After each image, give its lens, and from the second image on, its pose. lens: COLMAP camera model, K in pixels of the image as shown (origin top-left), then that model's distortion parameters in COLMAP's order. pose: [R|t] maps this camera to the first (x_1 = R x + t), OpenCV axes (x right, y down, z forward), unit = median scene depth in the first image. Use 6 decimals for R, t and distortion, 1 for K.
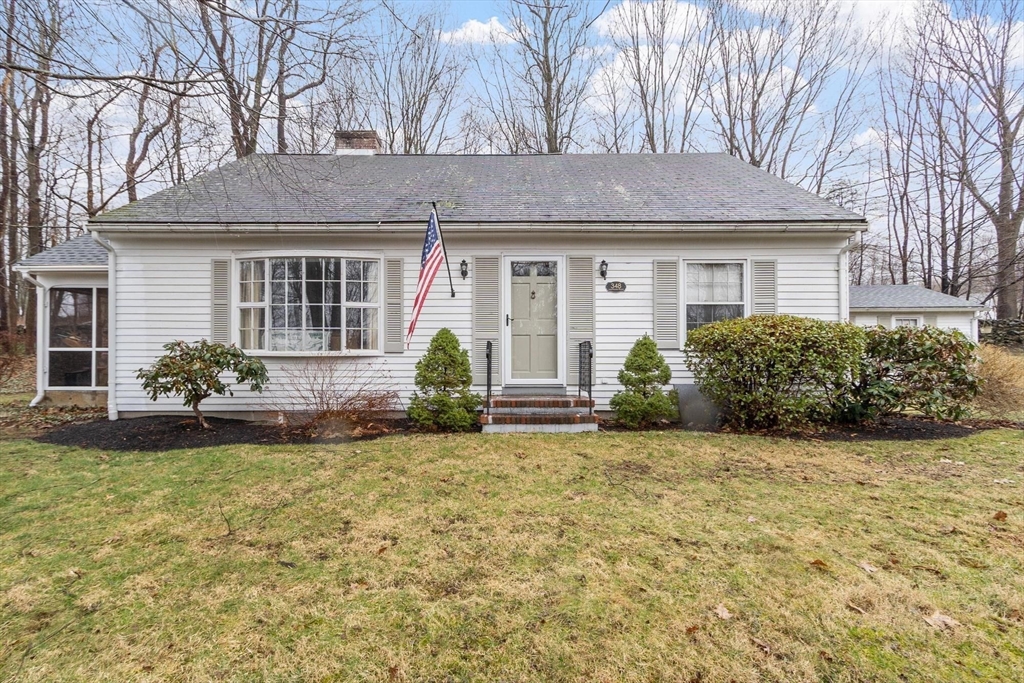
lens RADIAL K [[436.0, 0, 512.6], [0, 436.0, 343.6], [0, 0, 1]] dist [-0.002024, -0.000031]
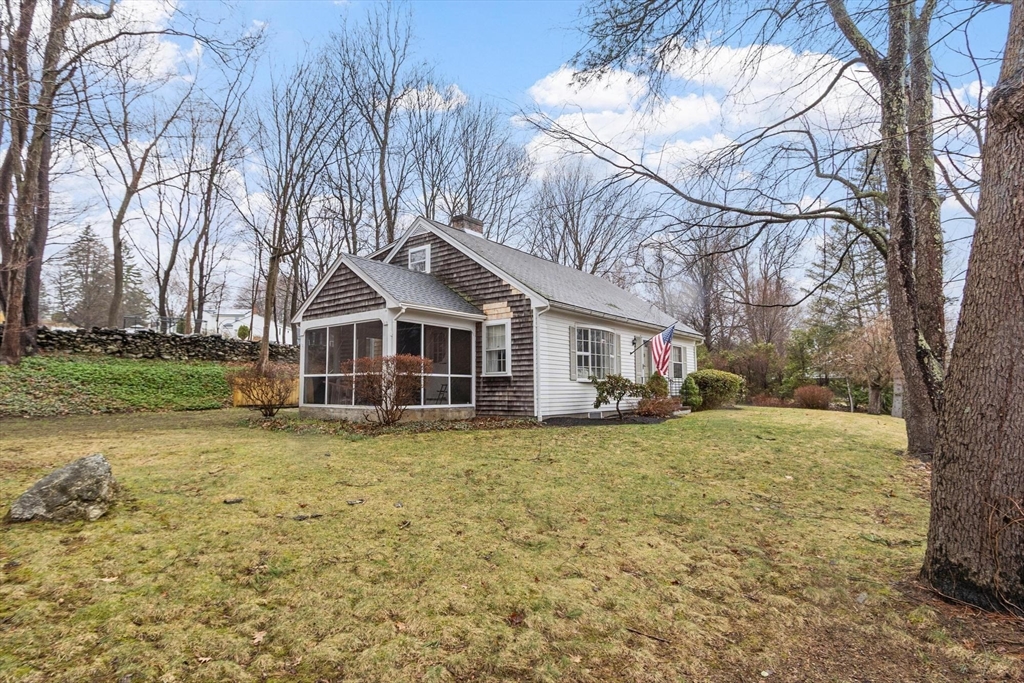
lens RADIAL K [[531.3, 0, 514.8], [0, 531.3, 340.7], [0, 0, 1]] dist [0.007466, 0.000702]
pose [[0.639383, 0.083559, 0.764335, -1.947493], [-0.012255, 0.995059, -0.098530, 0.062103], [-0.768791, 0.053631, 0.637247, -0.152852]]
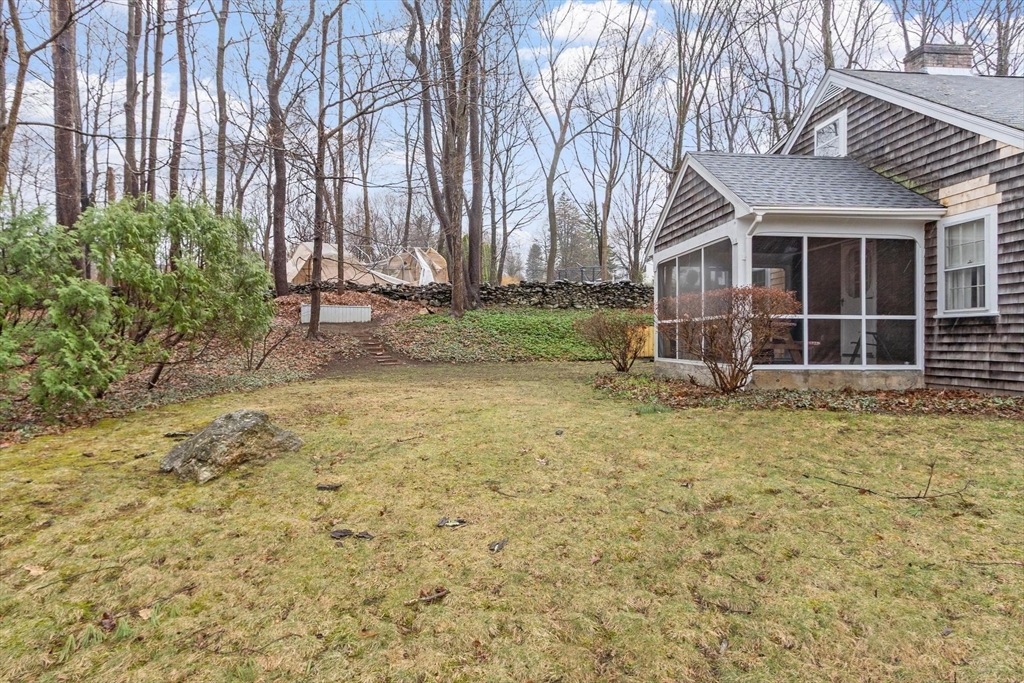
lens RADIAL K [[590.5, 0, 503.5], [0, 590.5, 339.2], [0, 0, 1]] dist [0.012991, -0.006074]
pose [[0.998736, 0.015492, 0.047825, -1.551438], [-0.015744, 0.999864, 0.004911, 0.056534], [-0.047742, -0.005658, 0.998844, -0.025057]]
